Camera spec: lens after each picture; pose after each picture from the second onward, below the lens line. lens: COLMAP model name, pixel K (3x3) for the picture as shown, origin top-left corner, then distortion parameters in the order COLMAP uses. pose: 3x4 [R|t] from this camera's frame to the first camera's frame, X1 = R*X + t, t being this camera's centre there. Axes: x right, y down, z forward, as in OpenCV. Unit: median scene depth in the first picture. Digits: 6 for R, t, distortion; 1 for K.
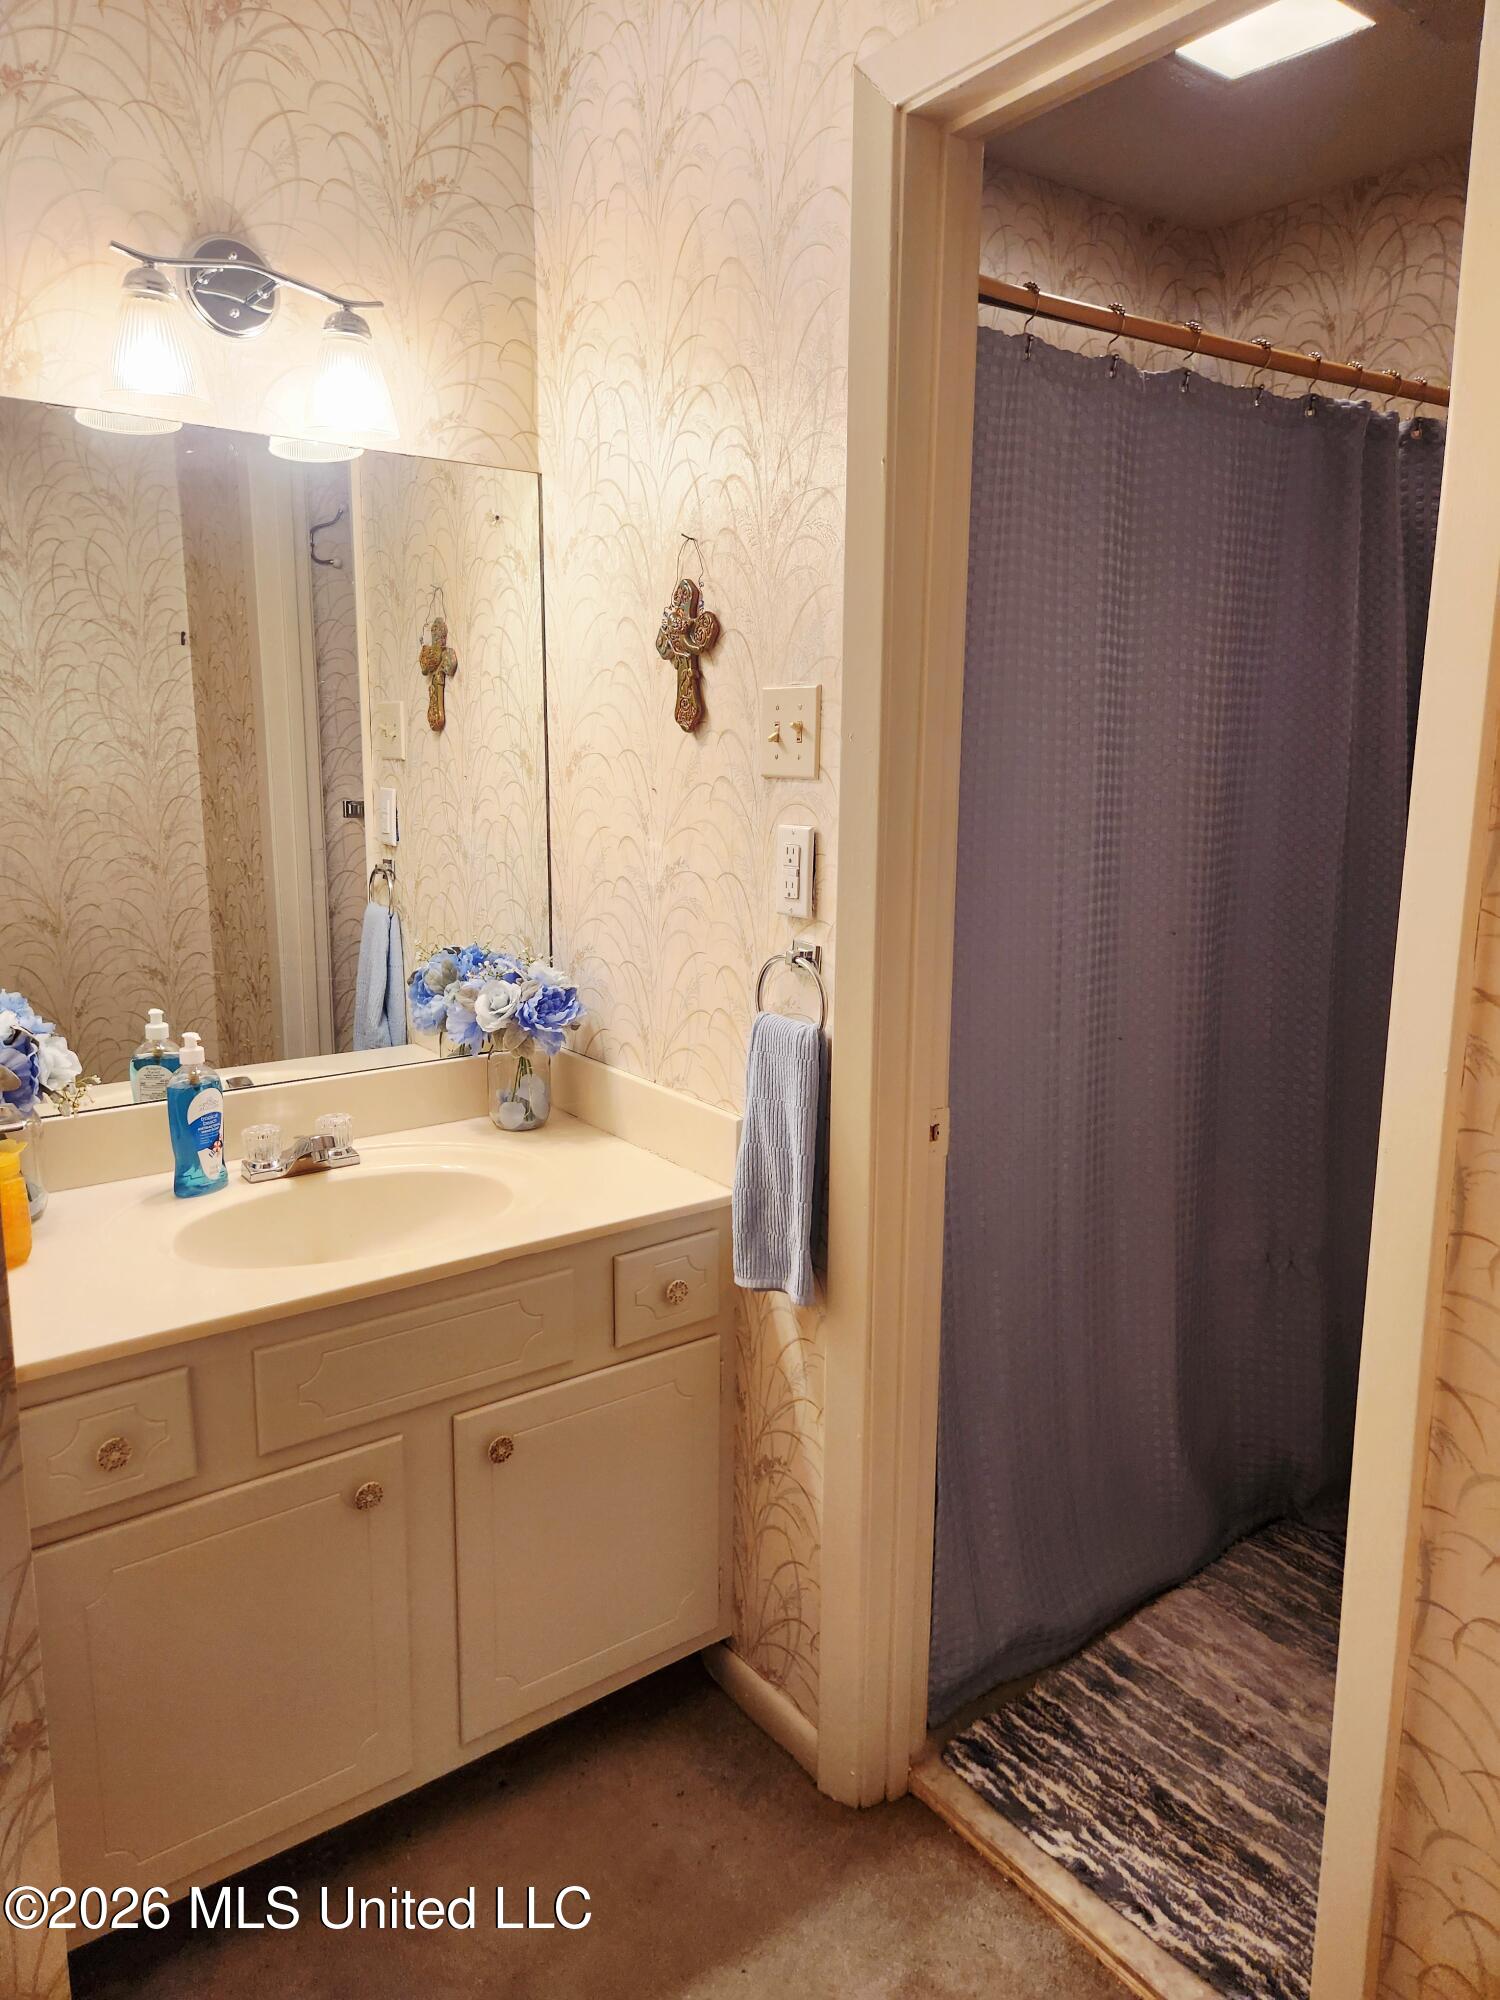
lens RADIAL K [[1360.1, 0, 759.4], [0, 1360.1, 994.2], [0, 0, 1]] dist [0.058075, -0.046592]
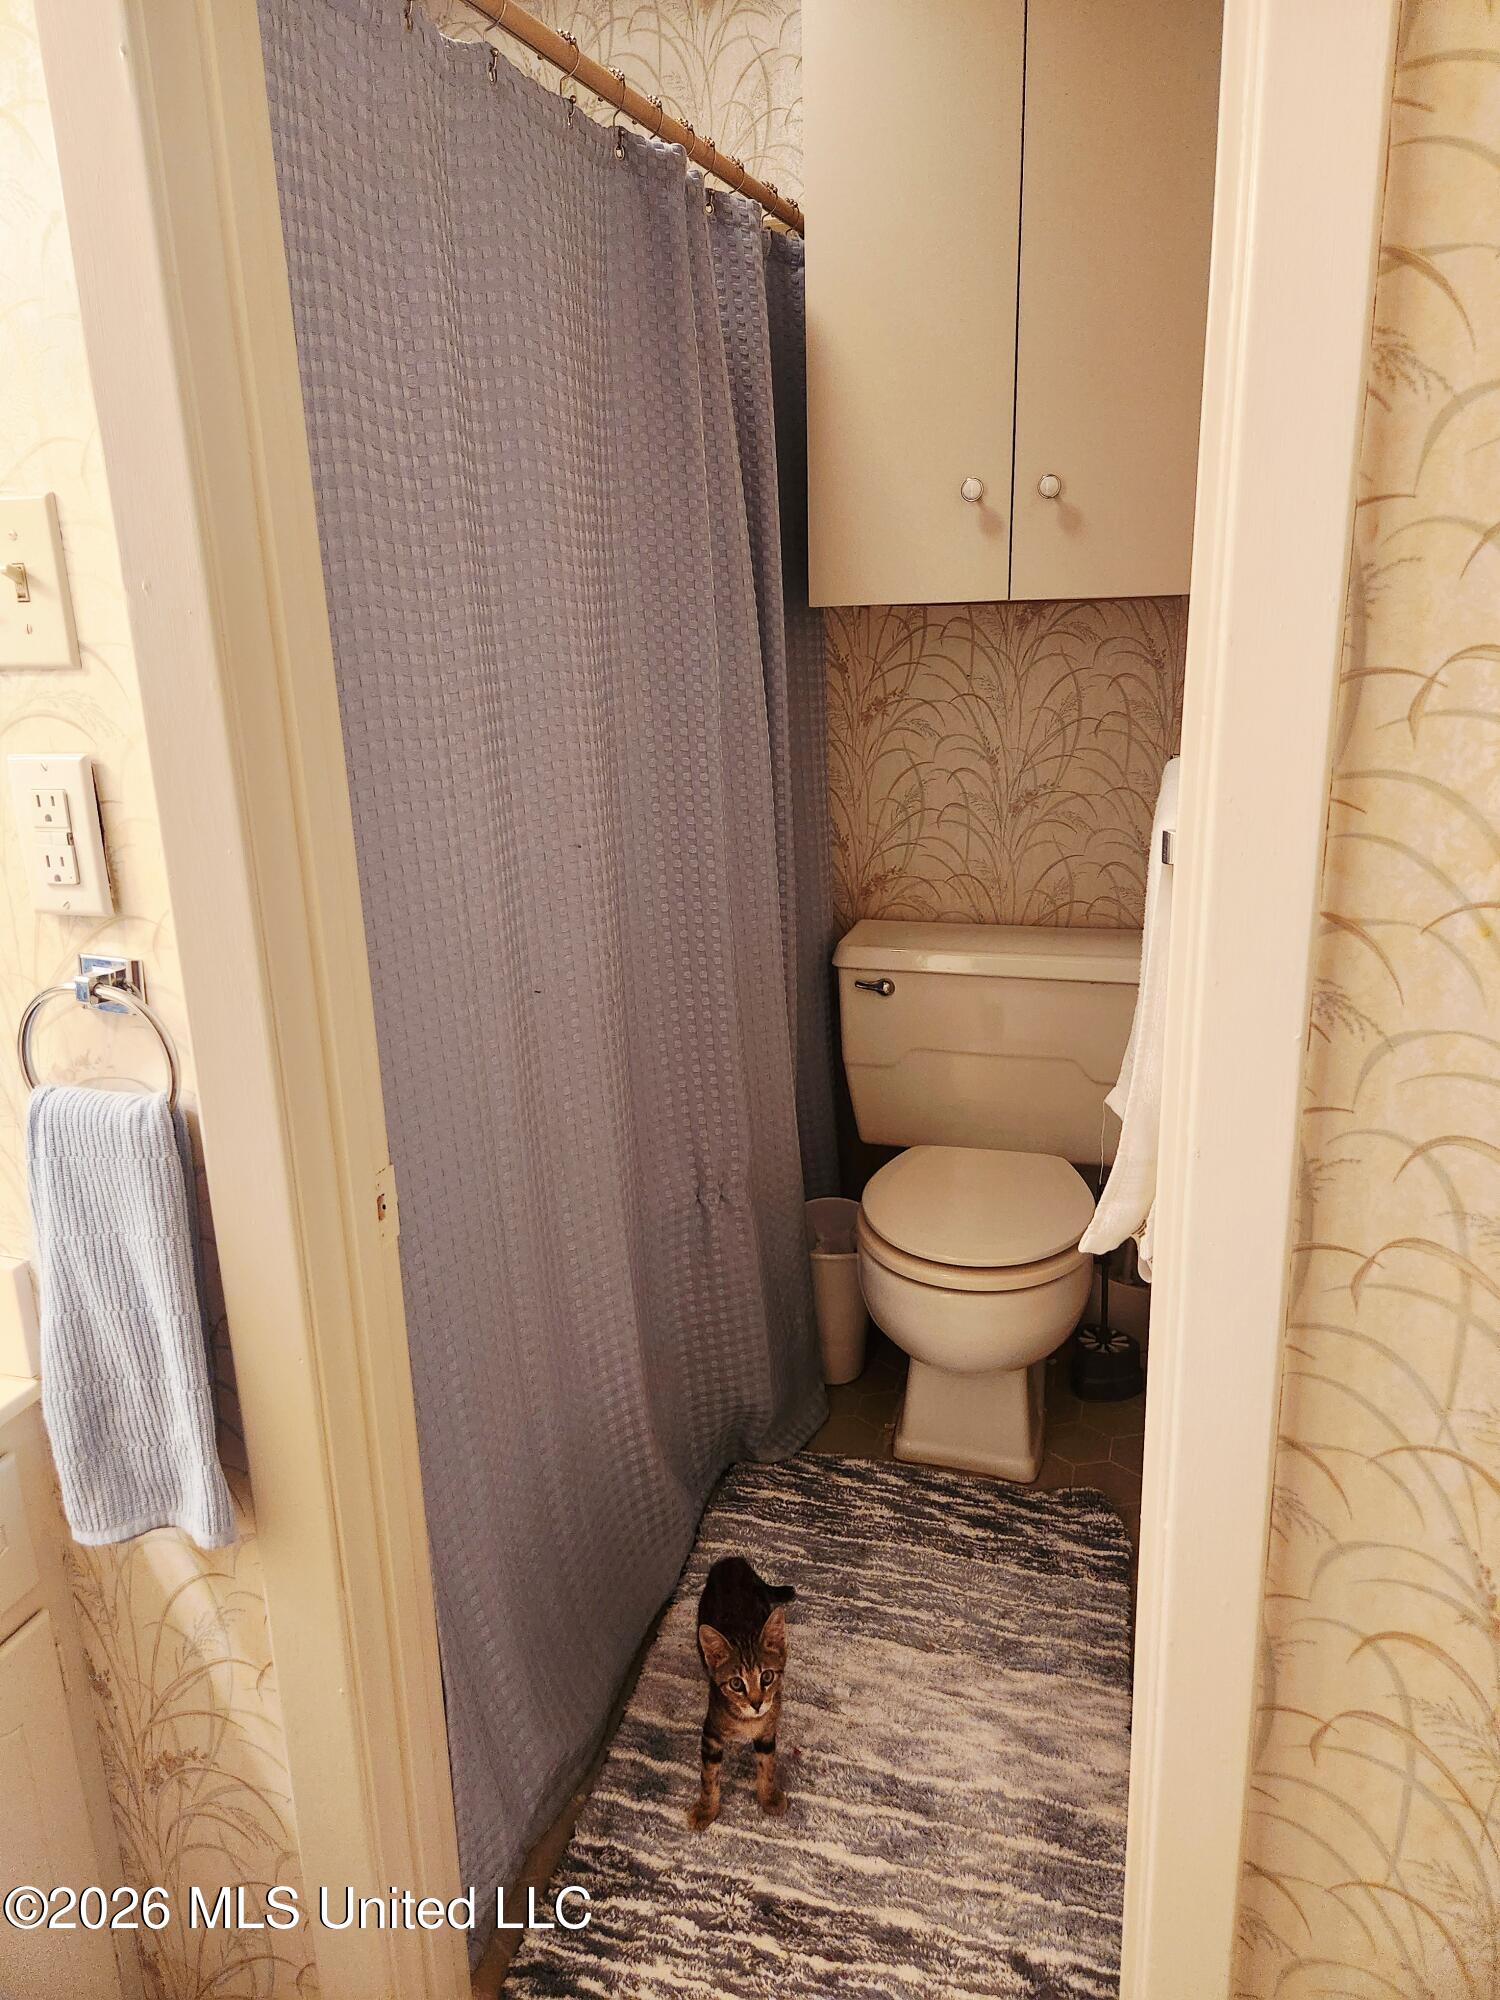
lens RADIAL K [[1360.1, 0, 747.5], [0, 1360.1, 985.4], [0, 0, 1]] dist [0.058075, -0.046592]
pose [[0.817810, -0.189716, 0.543318, -0.059945], [0.143437, 0.981500, 0.126817, -0.058556], [-0.557326, -0.025781, 0.829894, 0.352026]]
